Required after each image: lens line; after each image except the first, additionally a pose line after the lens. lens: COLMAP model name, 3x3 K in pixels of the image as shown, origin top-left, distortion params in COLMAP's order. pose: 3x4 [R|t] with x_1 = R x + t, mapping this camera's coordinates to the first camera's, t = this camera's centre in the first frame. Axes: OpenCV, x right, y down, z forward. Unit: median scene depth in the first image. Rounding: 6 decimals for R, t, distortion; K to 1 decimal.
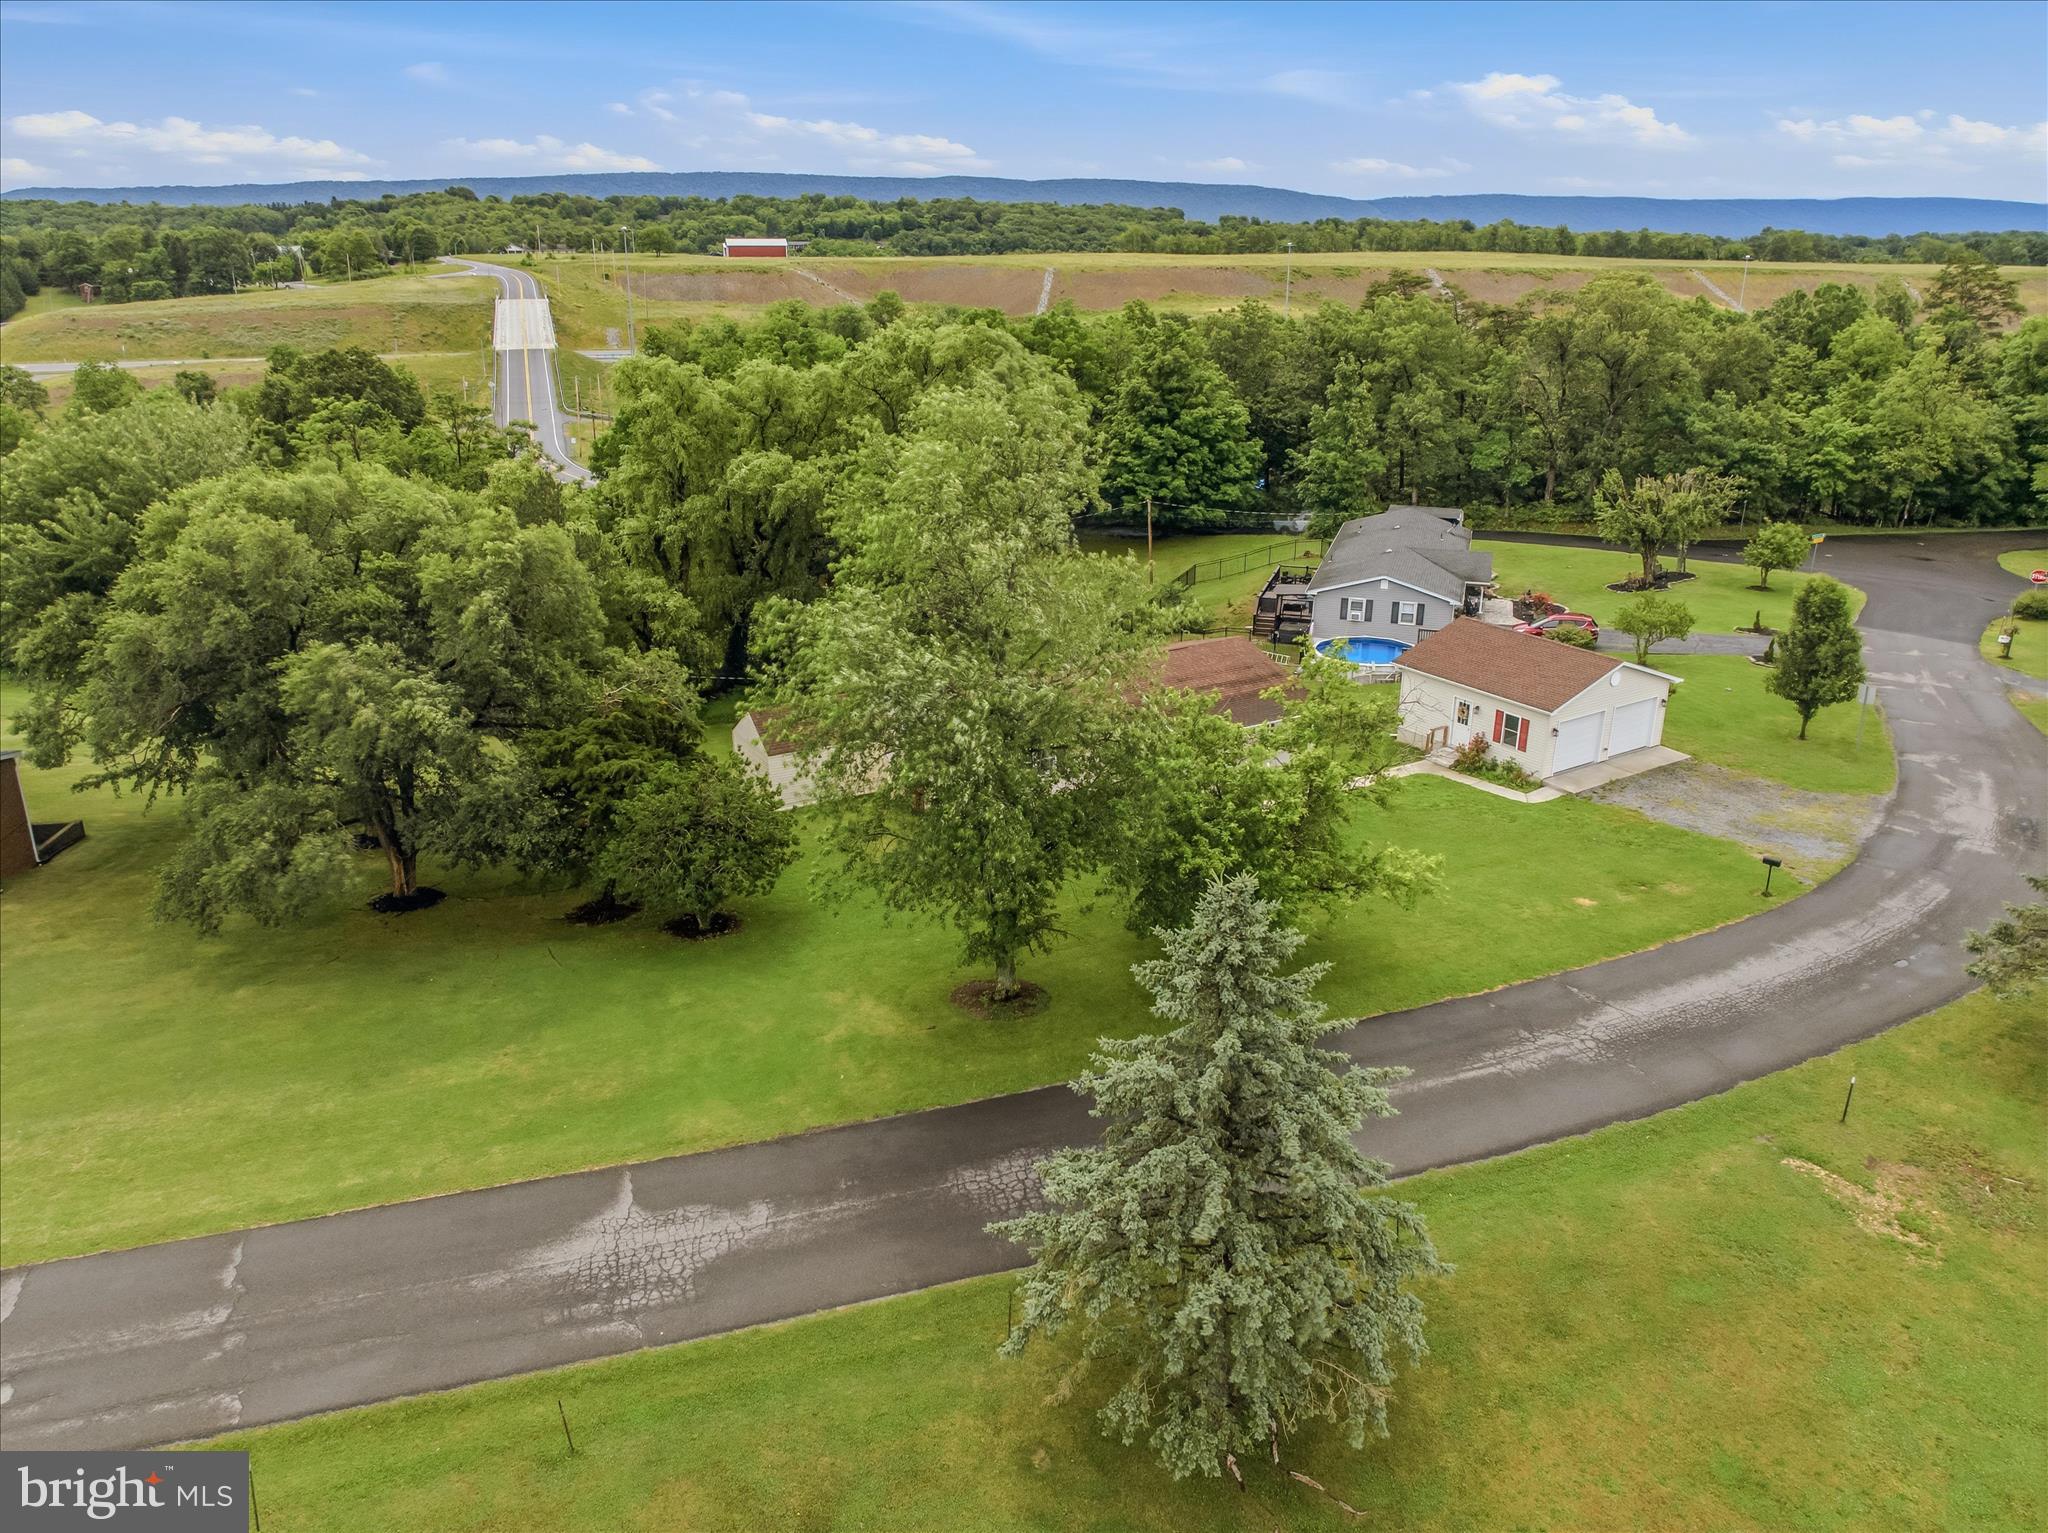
lens RADIAL K [[1434.4, 0, 1033.5], [0, 1434.4, 759.6], [0, 0, 1]] dist [-0.041772, 0.007687]
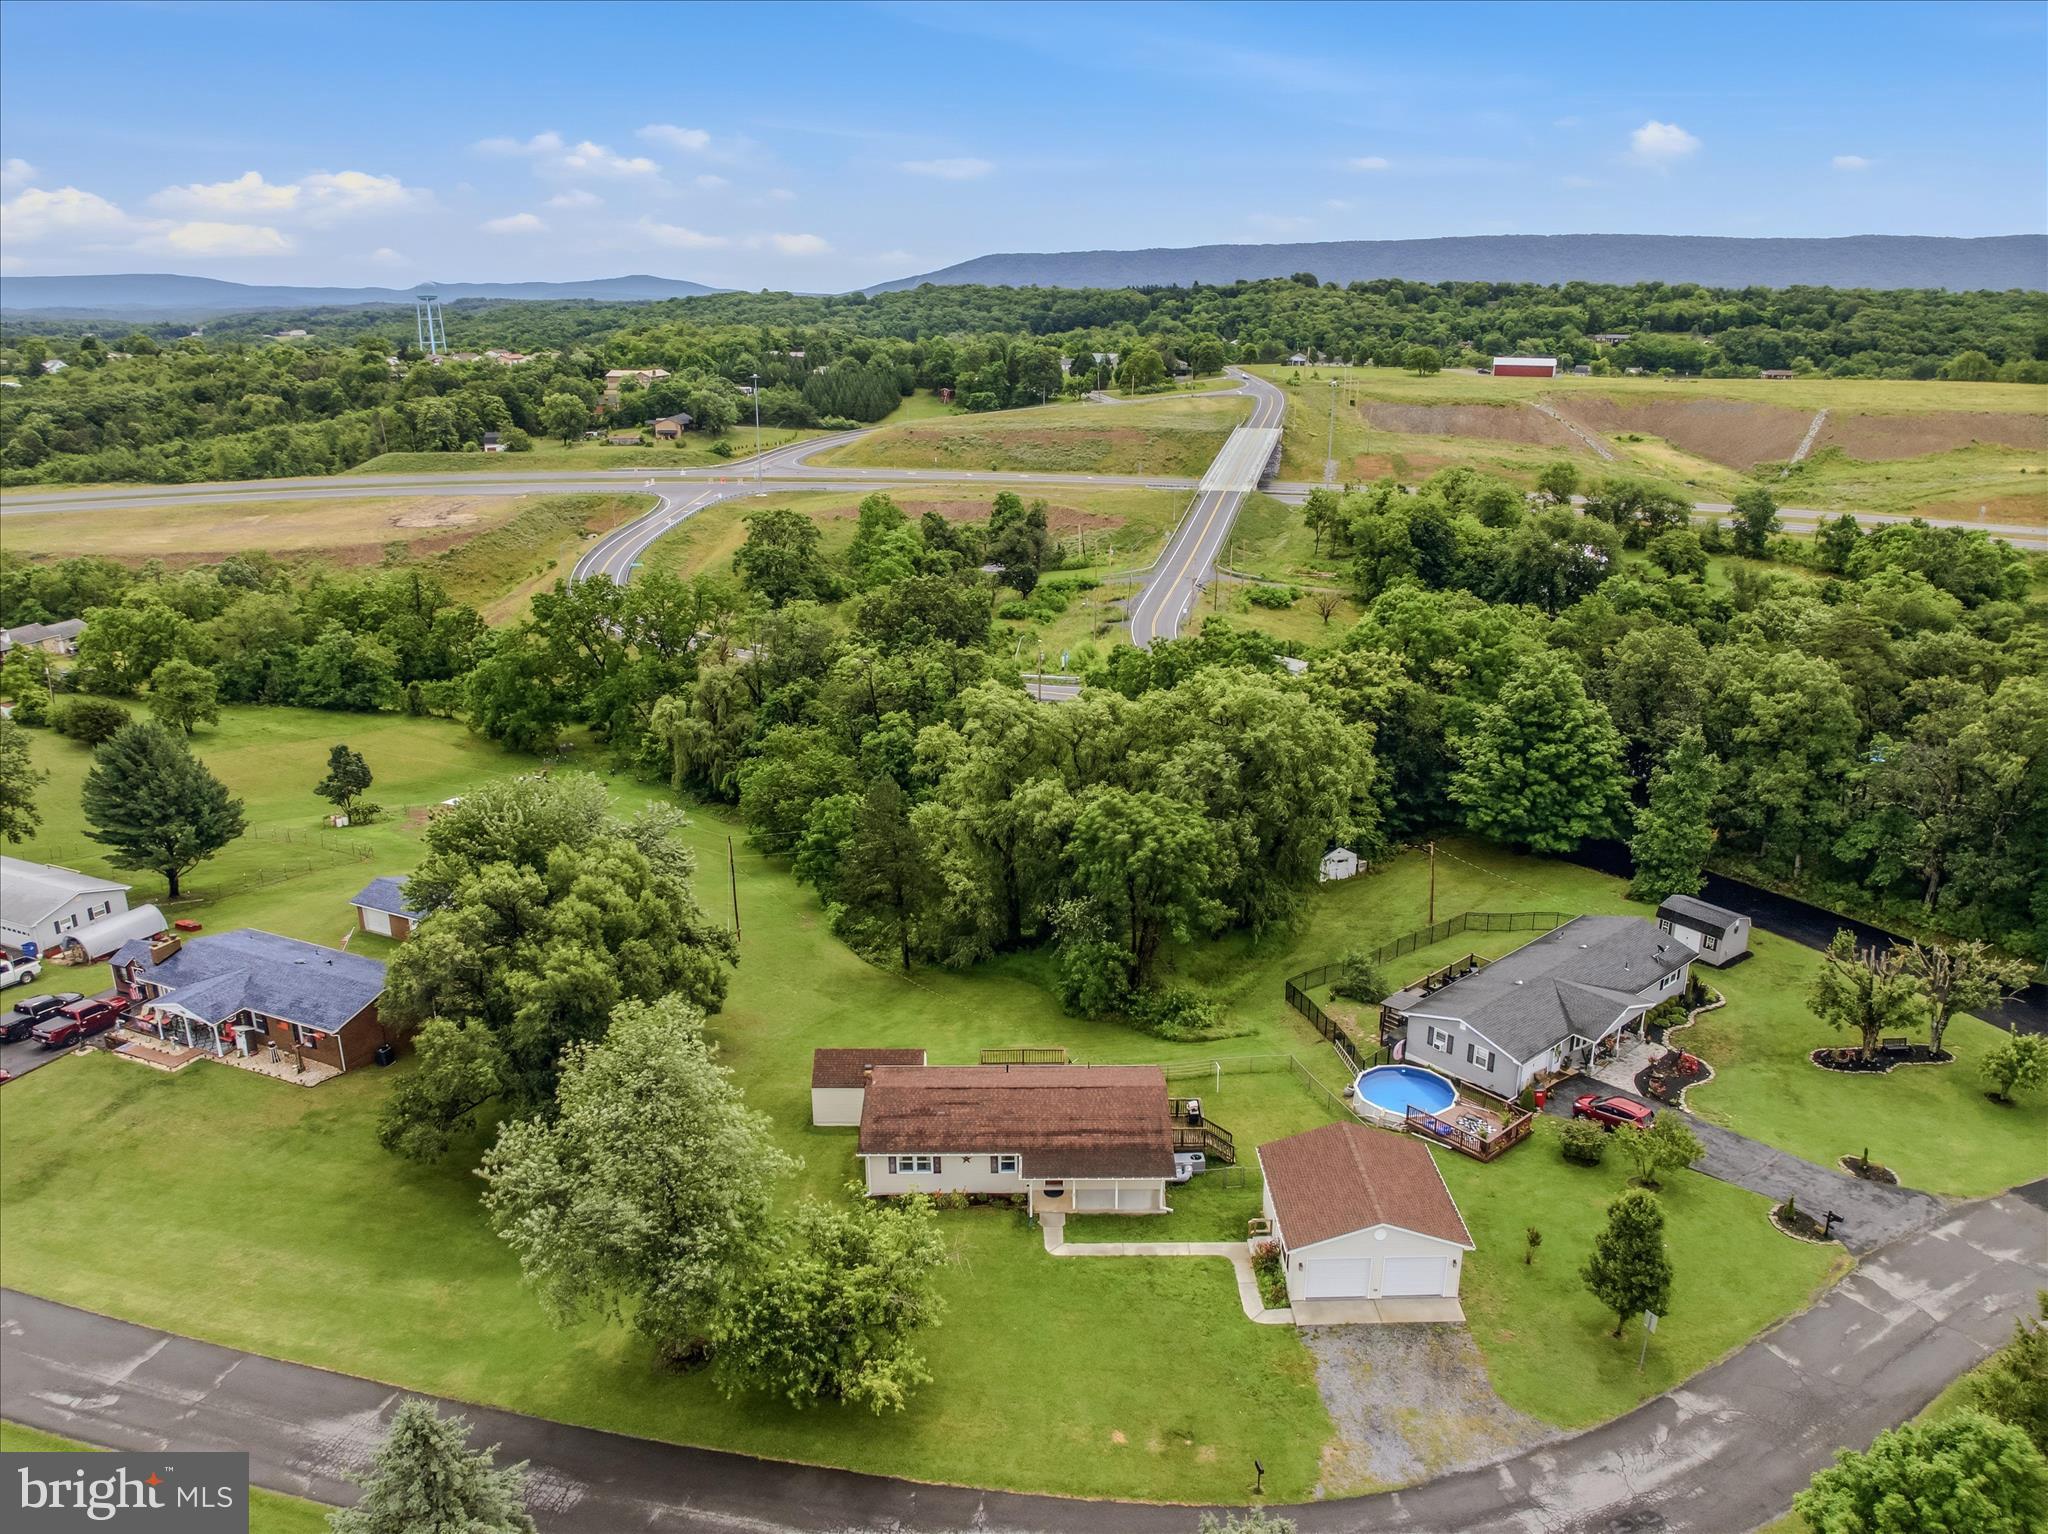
lens RADIAL K [[1434.4, 0, 1033.3], [0, 1434.4, 752.3], [0, 0, 1]] dist [-0.041772, 0.007687]
pose [[0.846585, 0.154848, -0.509230, 0.325809], [-0.176626, 0.984262, 0.005660, -0.183114], [0.502092, 0.085151, 0.860612, -0.062935]]
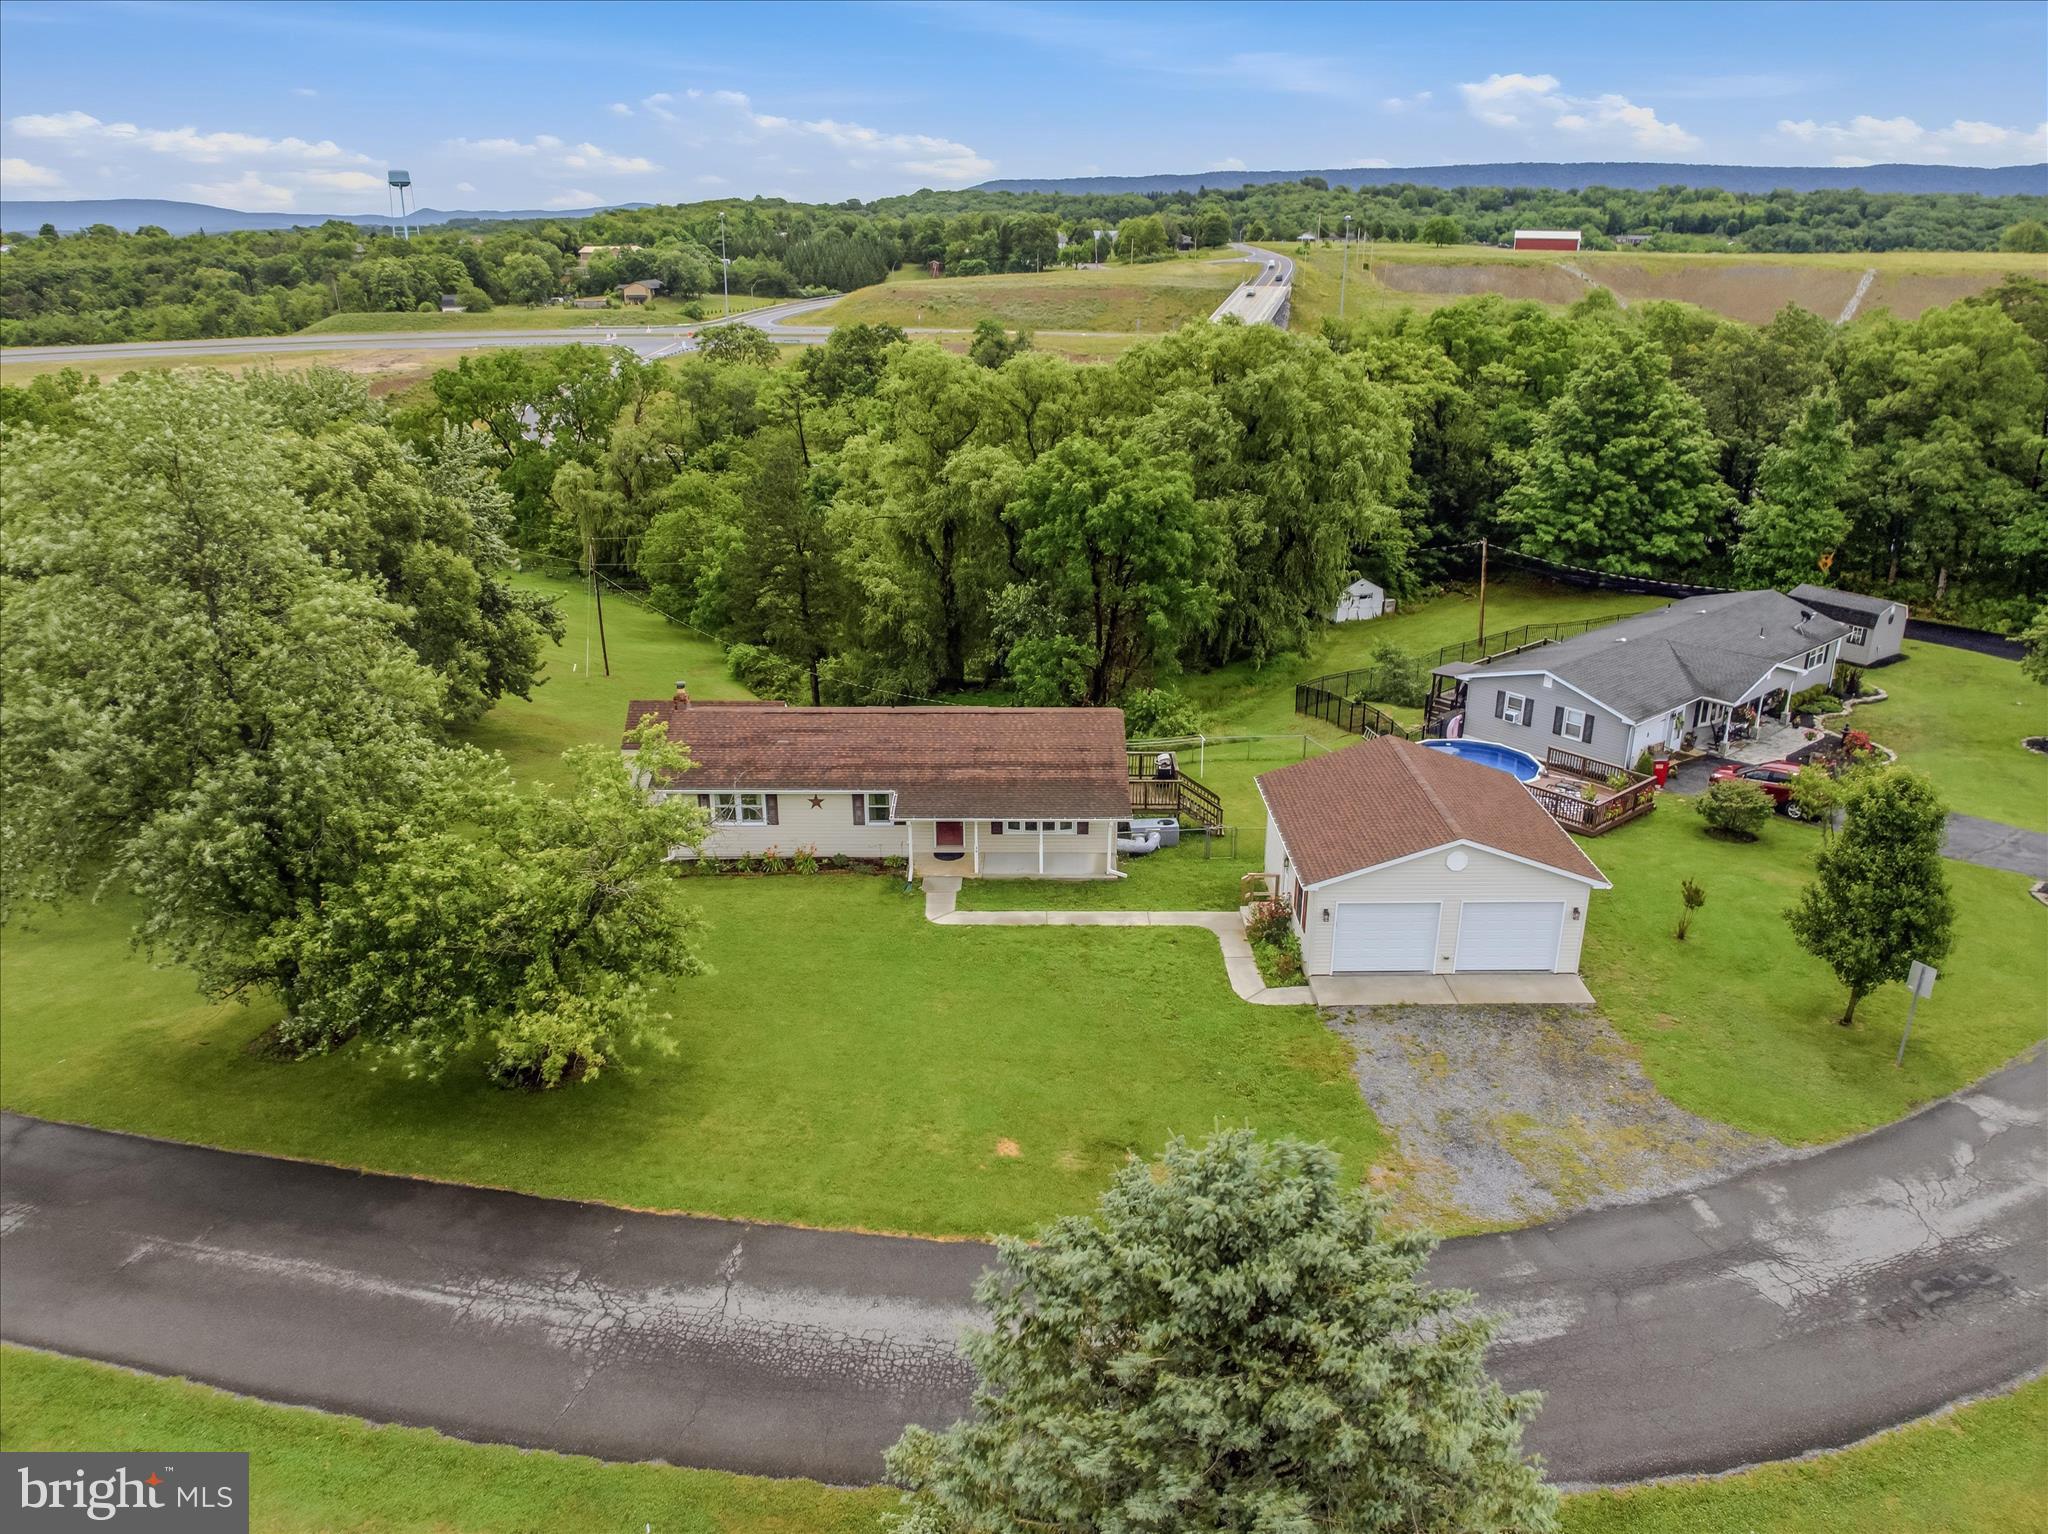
lens RADIAL K [[1434.4, 0, 1031.8], [0, 1434.4, 761.3], [0, 0, 1]] dist [-0.041772, 0.007687]
pose [[0.844650, 0.185919, -0.501996, 0.269960], [-0.182586, 0.981575, 0.056321, -0.049492], [0.503218, 0.044086, 0.863034, 0.143407]]
